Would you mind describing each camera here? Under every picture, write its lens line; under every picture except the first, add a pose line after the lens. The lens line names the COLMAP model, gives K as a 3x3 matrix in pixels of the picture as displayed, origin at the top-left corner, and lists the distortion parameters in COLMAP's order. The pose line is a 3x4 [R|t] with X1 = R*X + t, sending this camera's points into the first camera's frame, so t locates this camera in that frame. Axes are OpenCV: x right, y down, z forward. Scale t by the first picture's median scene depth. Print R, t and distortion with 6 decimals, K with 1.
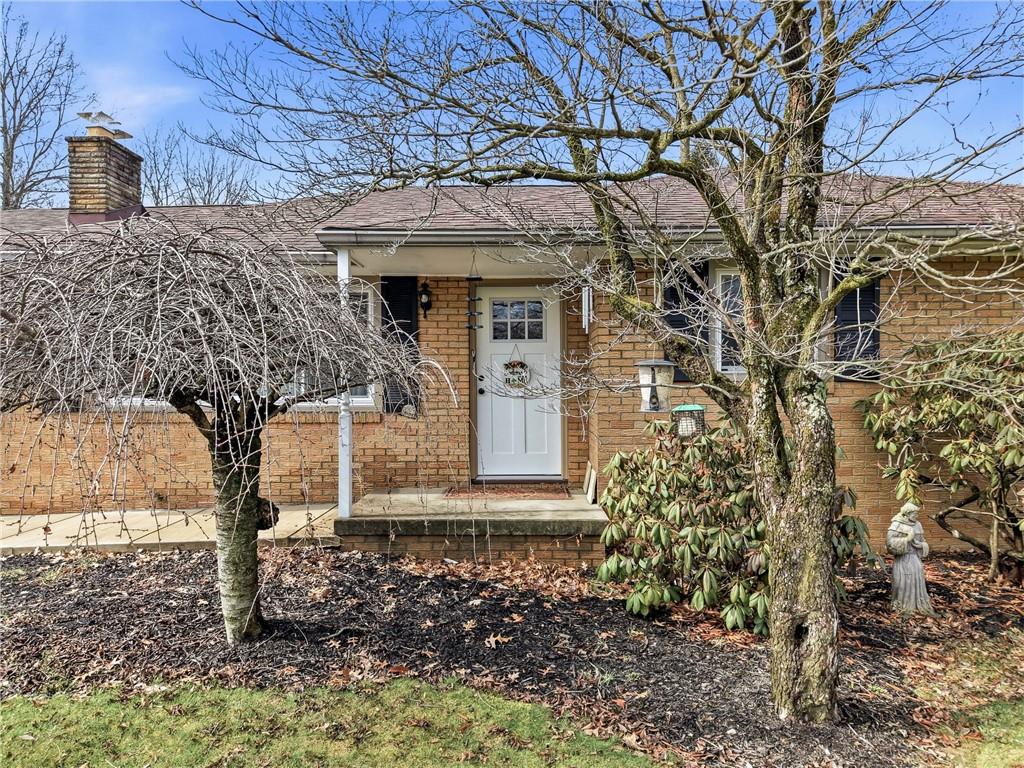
lens RADIAL K [[754.3, 0, 512.0], [0, 754.3, 384.0], [0, 0, 1]] dist [0.001420, -0.000483]
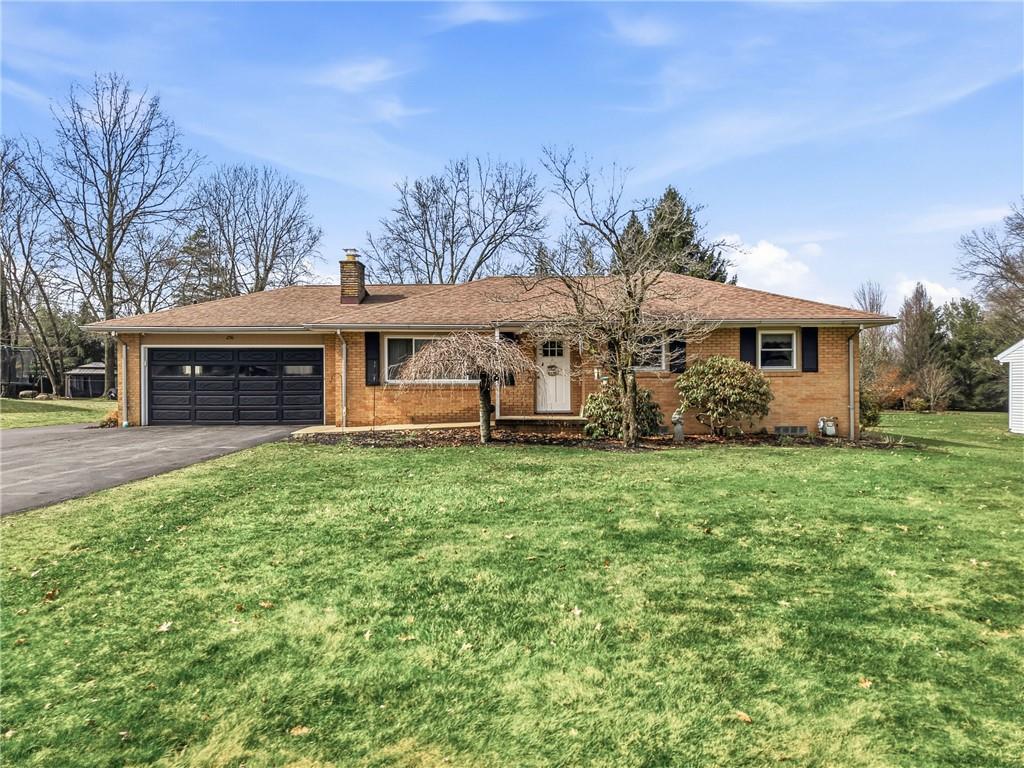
lens RADIAL K [[754.3, 0, 512.0], [0, 754.3, 384.0], [0, 0, 1]] dist [0.001420, -0.000483]
pose [[0.999987, -0.002503, 0.004346, -0.144688], [0.002497, 0.999996, 0.001400, 0.029977], [-0.004350, -0.001389, 0.999990, -1.551621]]
